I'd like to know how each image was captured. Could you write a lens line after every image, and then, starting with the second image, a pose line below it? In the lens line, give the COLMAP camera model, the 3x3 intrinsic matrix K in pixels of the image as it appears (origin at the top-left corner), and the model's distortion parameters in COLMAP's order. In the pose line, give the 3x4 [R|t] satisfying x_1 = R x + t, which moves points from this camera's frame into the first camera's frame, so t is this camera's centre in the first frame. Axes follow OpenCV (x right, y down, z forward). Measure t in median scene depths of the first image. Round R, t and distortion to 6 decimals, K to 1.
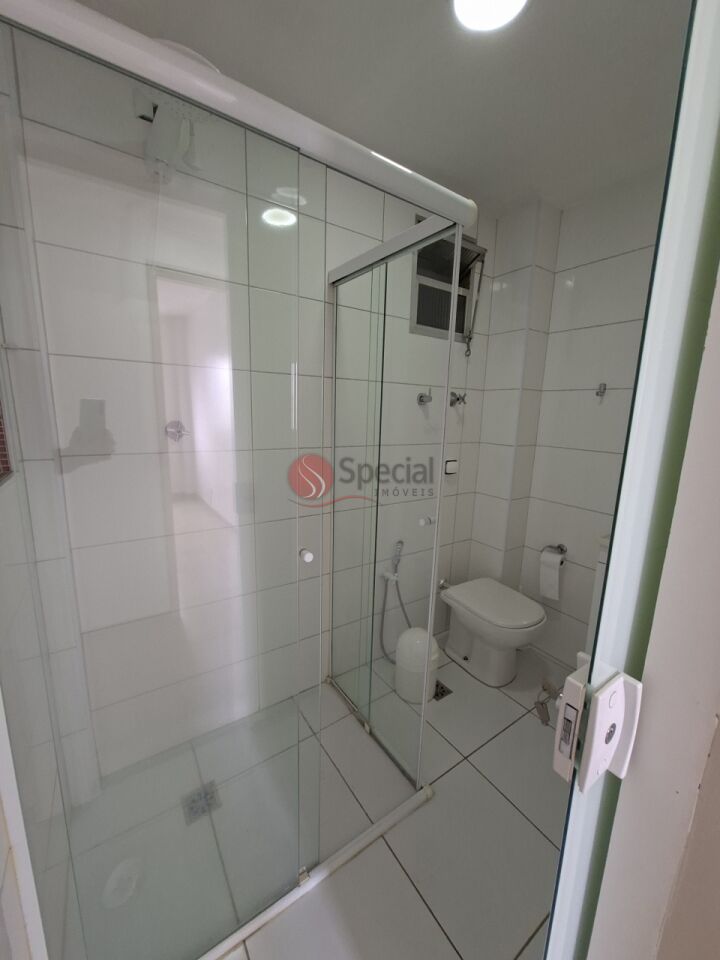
lens RADIAL K [[378.6, 0, 361.6], [0, 378.6, 478.7], [0, 0, 1]] dist [-0.007339, 0.002200]
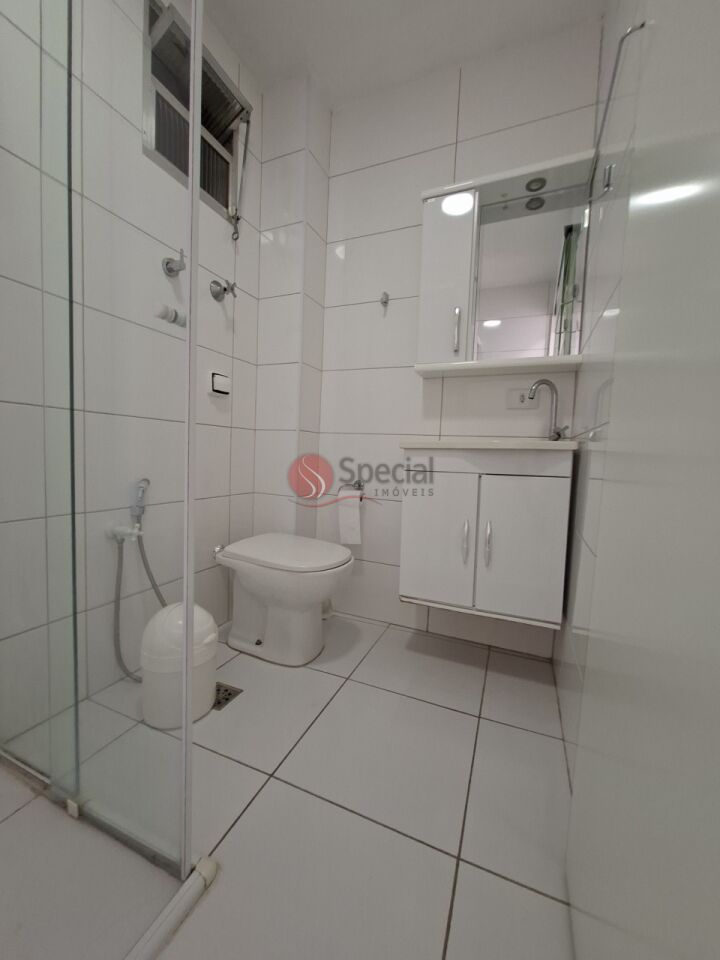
lens RADIAL K [[378.6, 0, 363.3], [0, 378.6, 479.3], [0, 0, 1]] dist [-0.007339, 0.002200]
pose [[0.836477, -0.034008, 0.546946, 0.063822], [0.083598, 0.994310, -0.066028, 0.242806], [-0.541588, 0.100954, 0.834560, 0.277524]]
